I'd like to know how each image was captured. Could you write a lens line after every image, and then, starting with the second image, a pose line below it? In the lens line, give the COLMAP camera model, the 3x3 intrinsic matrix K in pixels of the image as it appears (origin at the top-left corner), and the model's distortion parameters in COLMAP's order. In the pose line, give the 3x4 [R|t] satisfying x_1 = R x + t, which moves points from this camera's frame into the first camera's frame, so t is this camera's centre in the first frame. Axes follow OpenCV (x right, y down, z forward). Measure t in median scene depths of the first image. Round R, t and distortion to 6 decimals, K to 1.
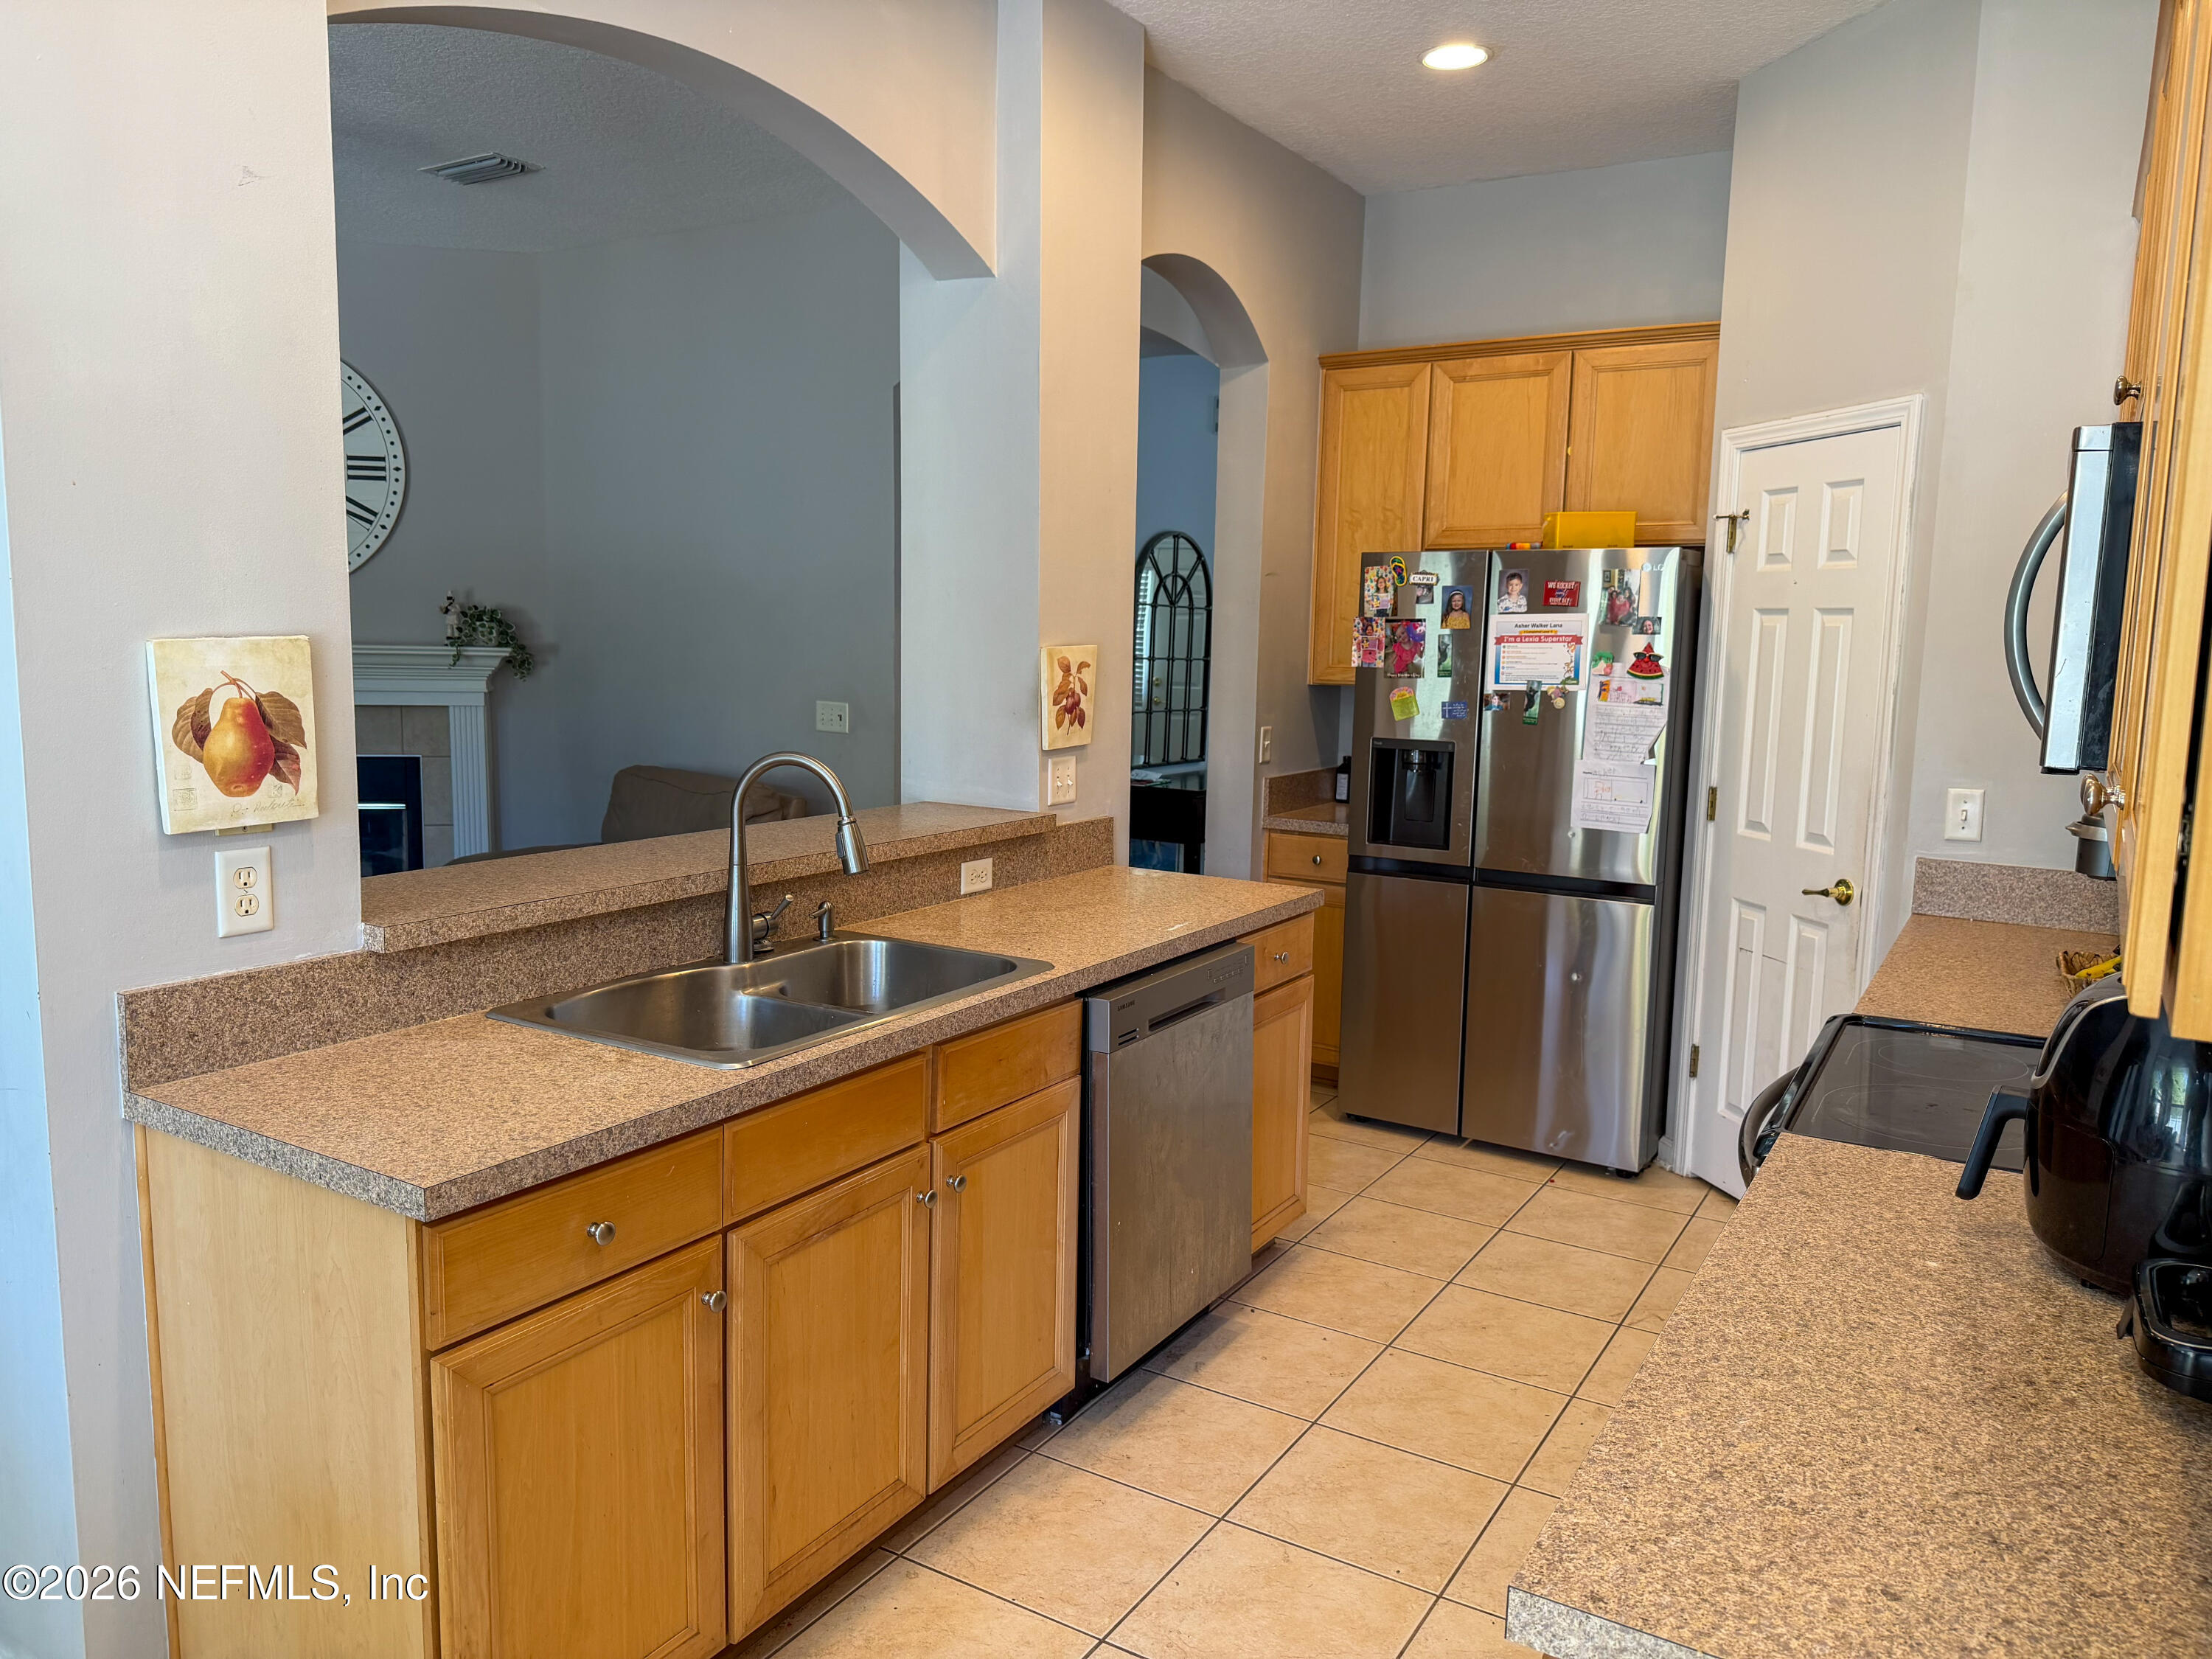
lens RADIAL K [[1558.6, 0, 1102.9], [0, 1558.6, 817.5], [0, 0, 1]] dist [0.038594, -0.000679]
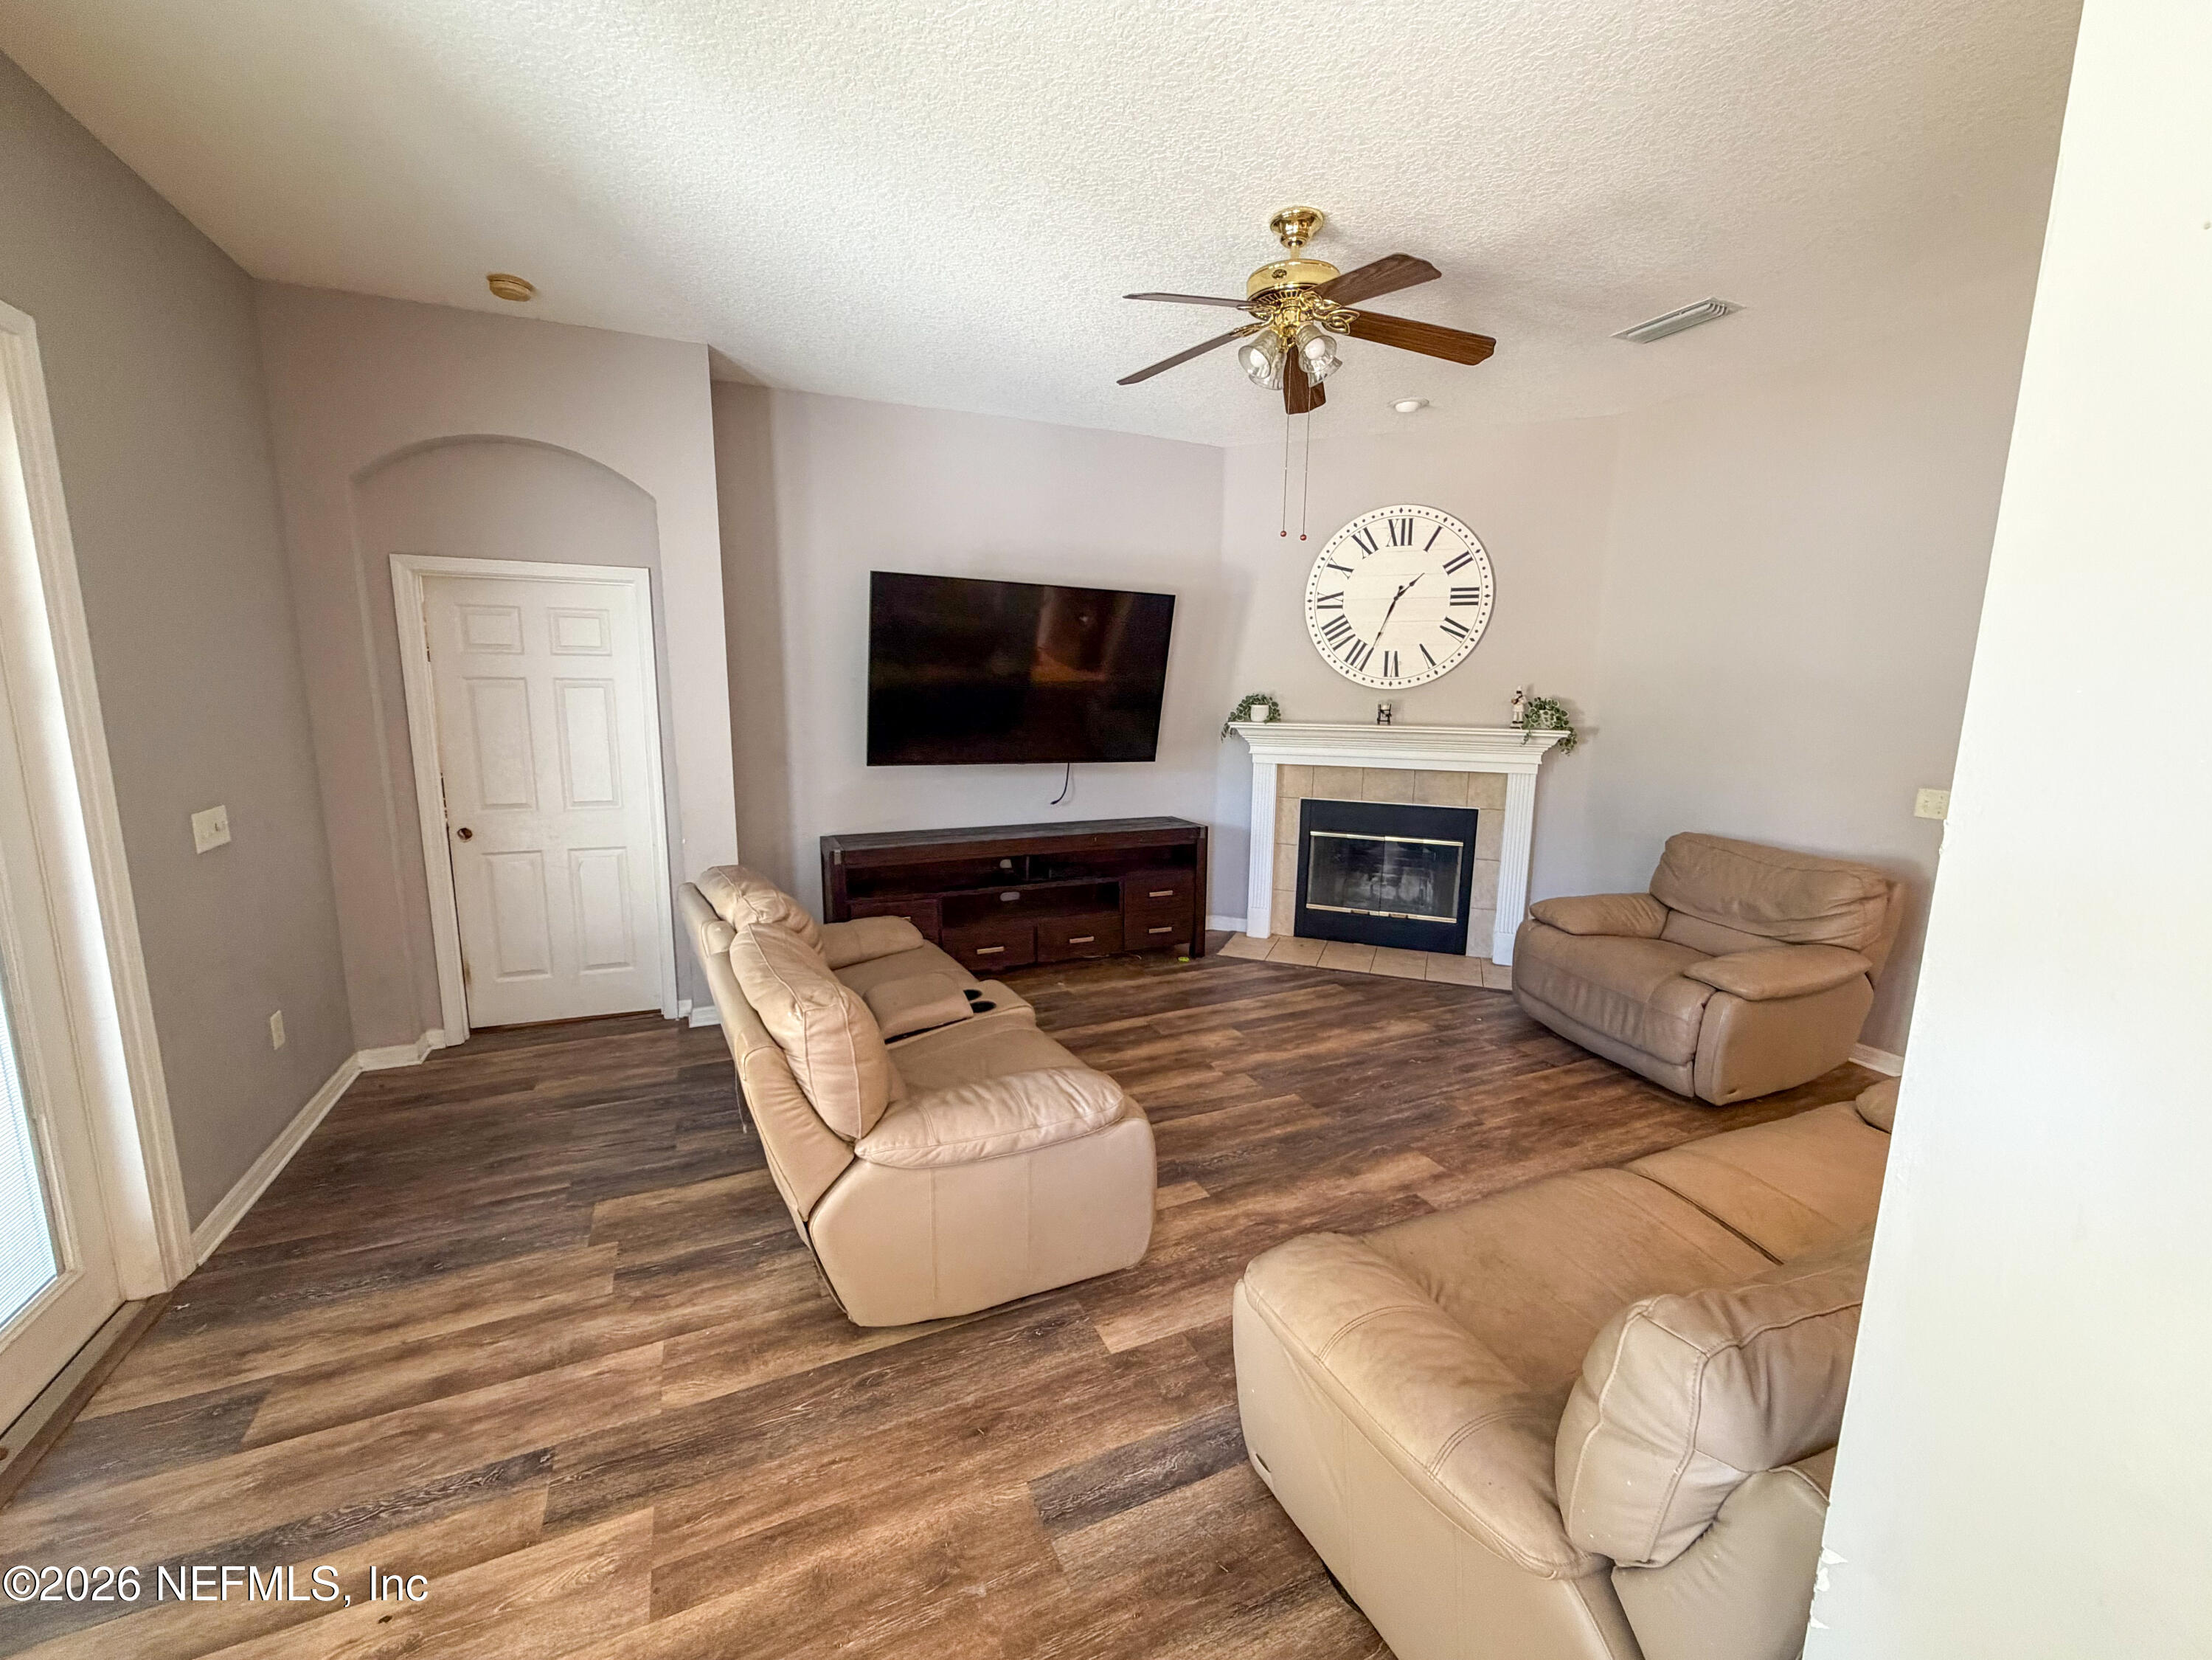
lens RADIAL K [[904.8, 0, 1112.4], [0, 904.8, 839.5], [0, 0, 1]] dist [-0.001900, 0.000059]
pose [[0.837008, 0.083328, -0.540809, -0.280975], [-0.064804, 0.996477, 0.053242, -0.034583], [0.543341, -0.009518, 0.839458, 0.176486]]
